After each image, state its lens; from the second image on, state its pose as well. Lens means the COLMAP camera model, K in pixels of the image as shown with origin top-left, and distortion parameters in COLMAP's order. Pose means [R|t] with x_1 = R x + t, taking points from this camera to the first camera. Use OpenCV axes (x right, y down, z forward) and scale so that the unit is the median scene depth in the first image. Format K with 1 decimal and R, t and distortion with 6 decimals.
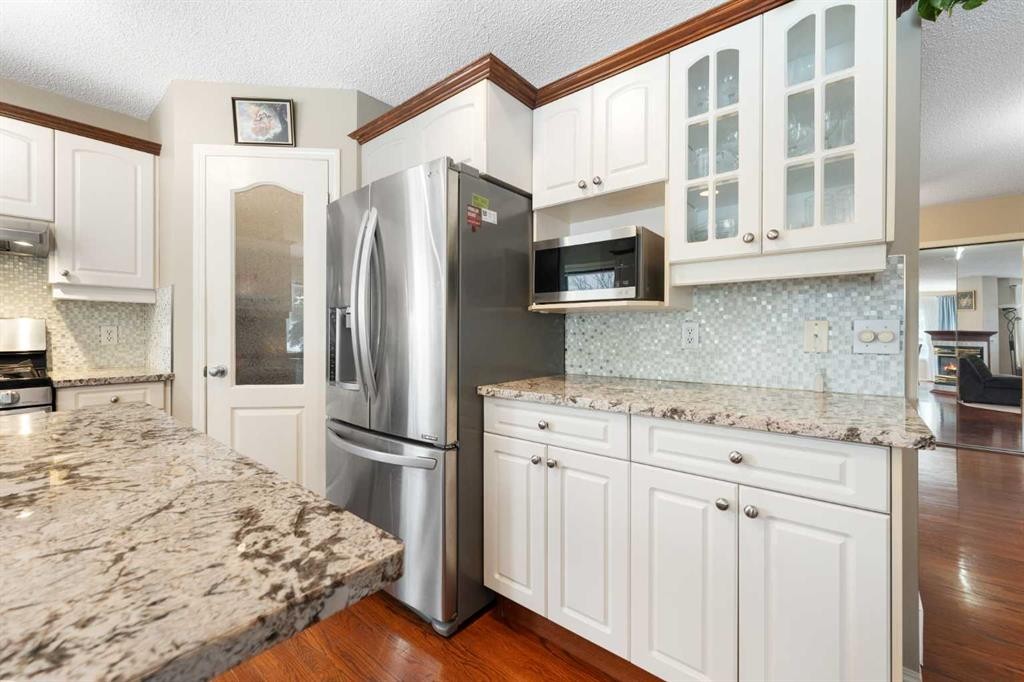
lens RADIAL K [[407.8, 0, 511.9], [0, 407.8, 333.5], [0, 0, 1]] dist [-0.004067, 0.000078]
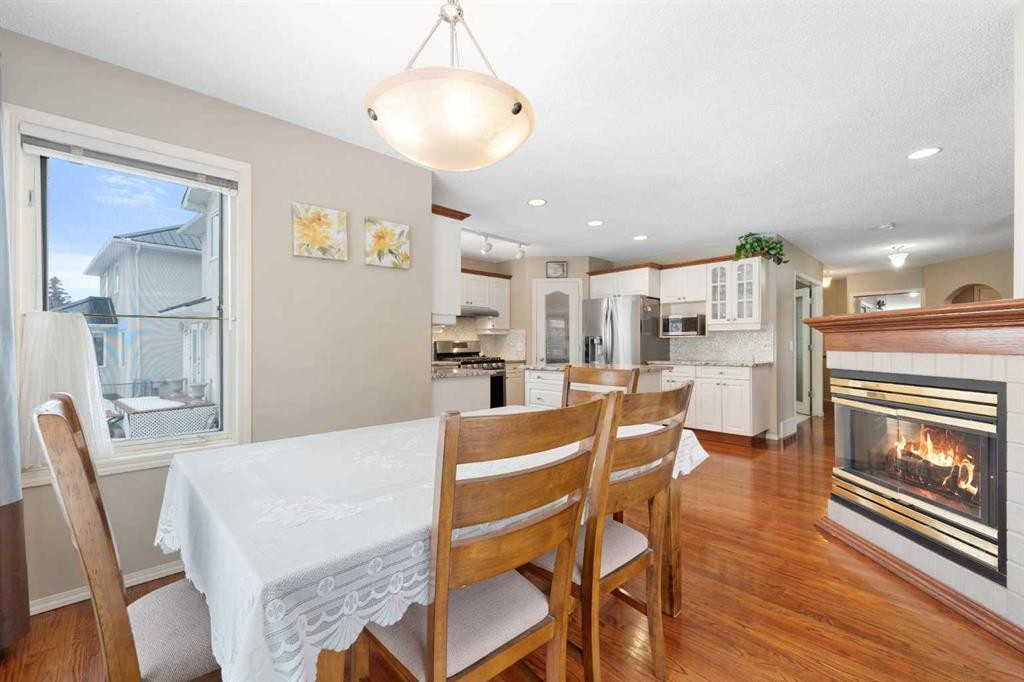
lens RADIAL K [[412.5, 0, 511.3], [0, 412.5, 344.2], [0, 0, 1]] dist [0.000766, 0.000130]
pose [[0.992863, -0.004807, -0.119167, -0.741517], [0.004780, 0.999988, -0.000514, -0.011732], [0.119168, -0.000059, 0.992874, -2.347131]]
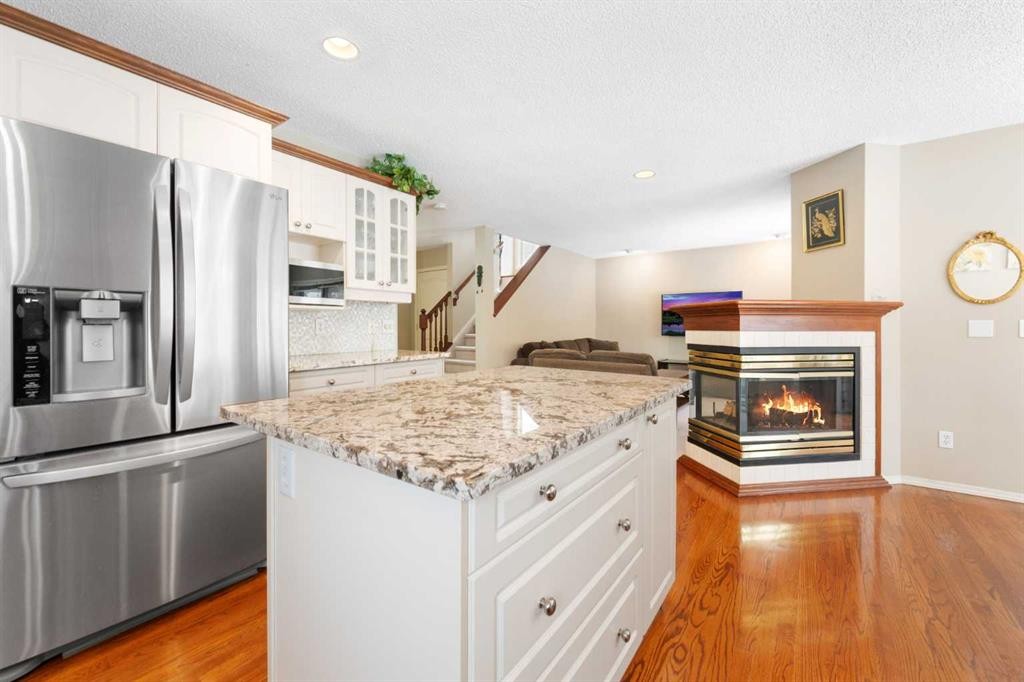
lens RADIAL K [[407.8, 0, 511.9], [0, 407.8, 333.5], [0, 0, 1]] dist [-0.004067, 0.000078]
pose [[-0.053541, -0.021604, 0.998332, -1.336633], [-0.002964, 0.999765, 0.021476, -0.005574], [-0.998561, -0.001809, -0.053593, 0.308589]]
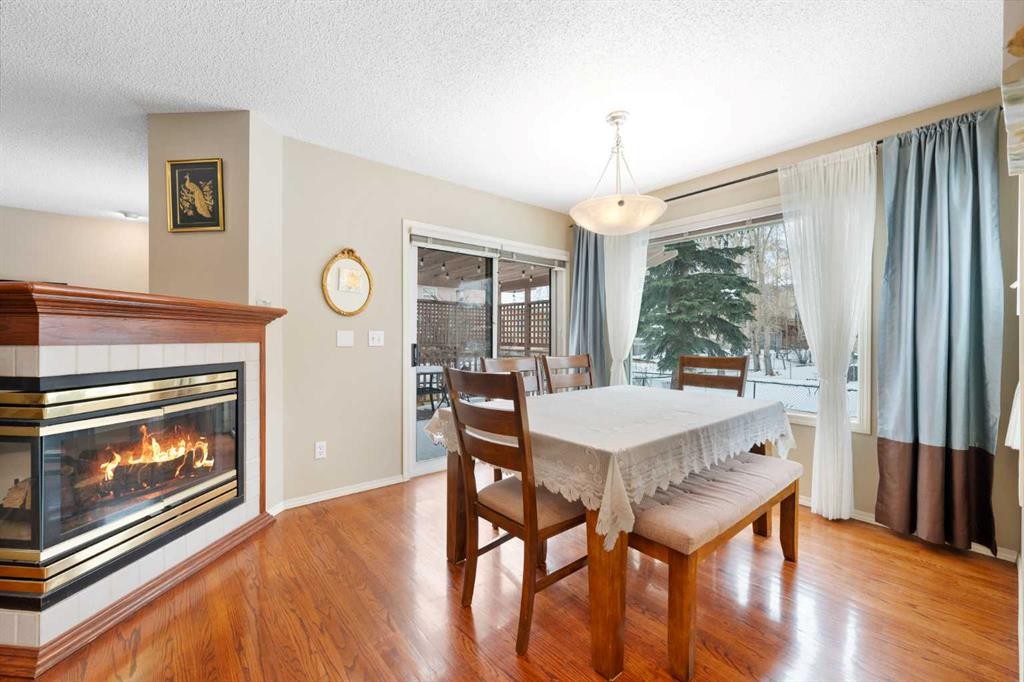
lens RADIAL K [[407.8, 0, 511.9], [0, 407.8, 333.5], [0, 0, 1]] dist [-0.004067, 0.000078]
pose [[-0.983326, -0.005657, 0.181765, -0.856485], [-0.007623, 0.999920, -0.010121, -0.006431], [-0.181693, -0.011338, -0.983290, -0.052387]]
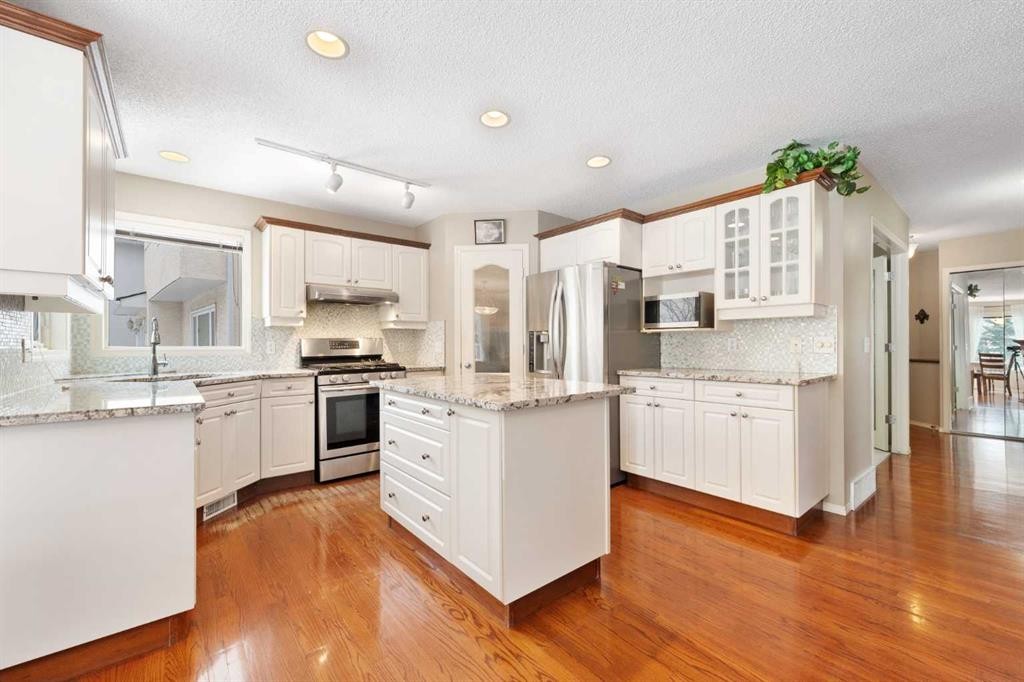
lens RADIAL K [[412.5, 0, 511.3], [0, 412.5, 344.2], [0, 0, 1]] dist [0.000766, 0.000130]
pose [[0.982291, -0.006380, -0.187251, -0.205934], [0.006442, 0.999979, -0.000276, -0.004336], [0.187249, -0.000935, 0.982312, -1.066293]]
